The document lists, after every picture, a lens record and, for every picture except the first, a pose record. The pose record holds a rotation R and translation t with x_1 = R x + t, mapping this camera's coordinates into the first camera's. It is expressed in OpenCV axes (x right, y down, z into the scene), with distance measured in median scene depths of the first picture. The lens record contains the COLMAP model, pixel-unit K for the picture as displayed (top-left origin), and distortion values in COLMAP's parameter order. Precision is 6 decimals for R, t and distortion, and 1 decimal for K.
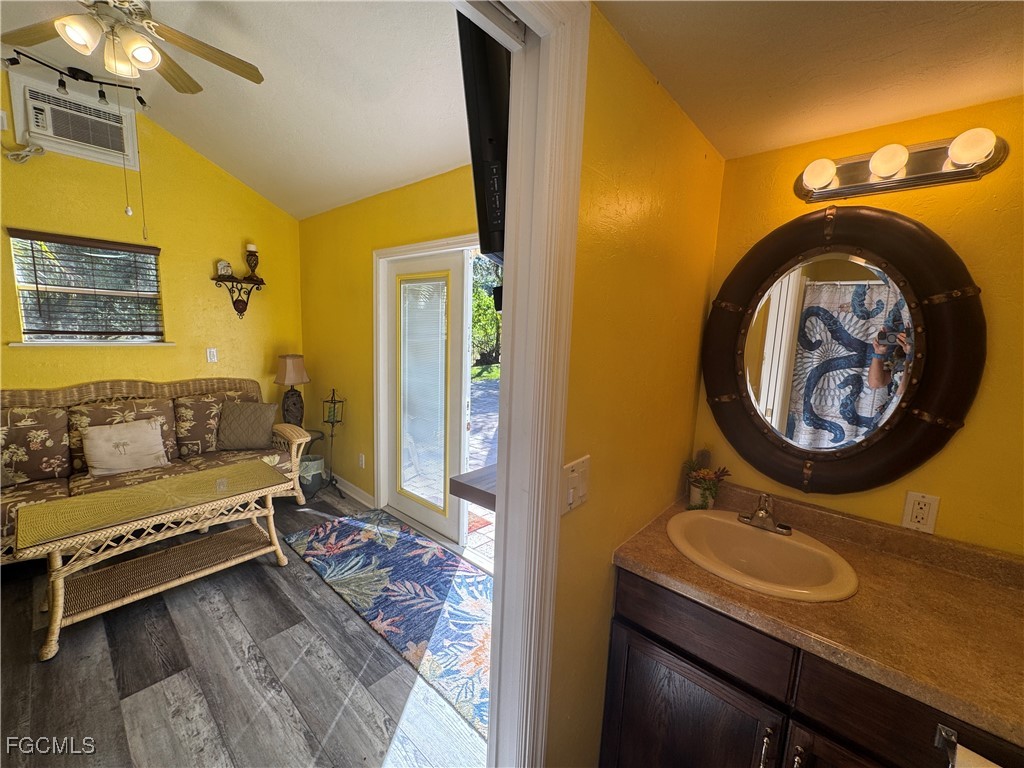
lens RADIAL K [[409.4, 0, 510.2], [0, 409.4, 383.2], [0, 0, 1]] dist [-0.003134, 0.000366]
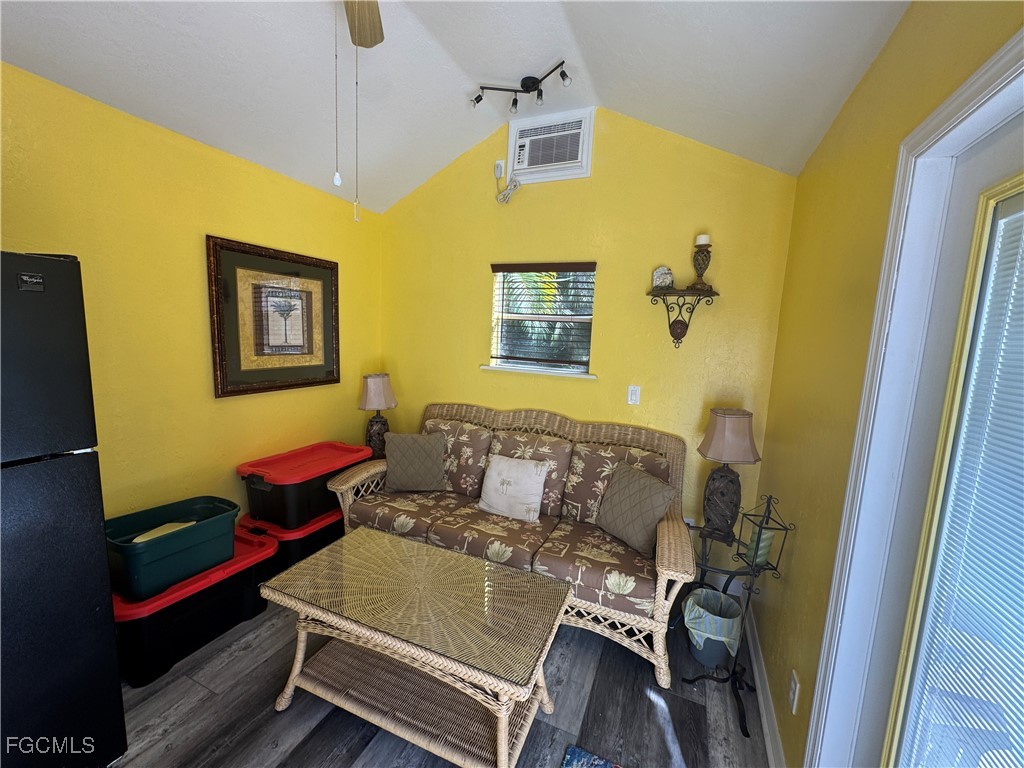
lens RADIAL K [[406.4, 0, 509.9], [0, 406.4, 384.5], [0, 0, 1]] dist [-0.002401, 0.000199]
pose [[0.306226, 0.094573, -0.947250, -0.116320], [-0.164305, 0.985371, 0.045263, -0.106618], [0.937673, 0.141777, 0.317285, 0.691776]]
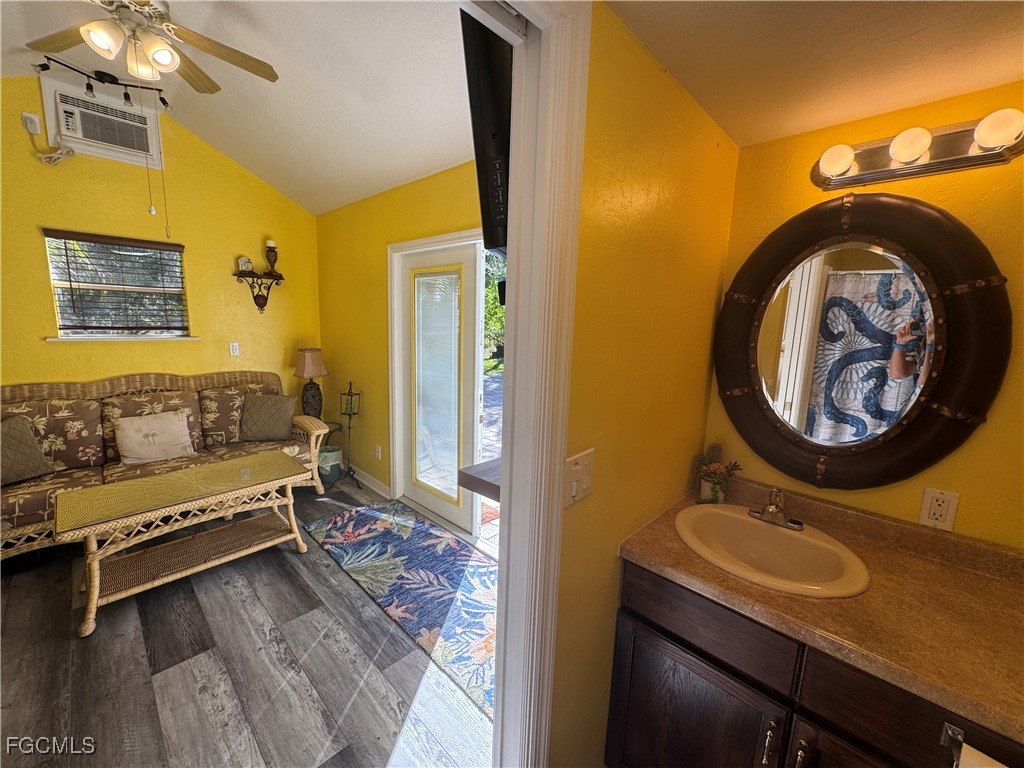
lens RADIAL K [[409.4, 0, 510.2], [0, 409.4, 383.2], [0, 0, 1]] dist [-0.003134, 0.000366]
pose [[0.999135, 0.000265, -0.041583, 0.010536], [0.000491, 0.999835, 0.018168, -0.000997], [0.041581, -0.018173, 0.998970, -0.003749]]
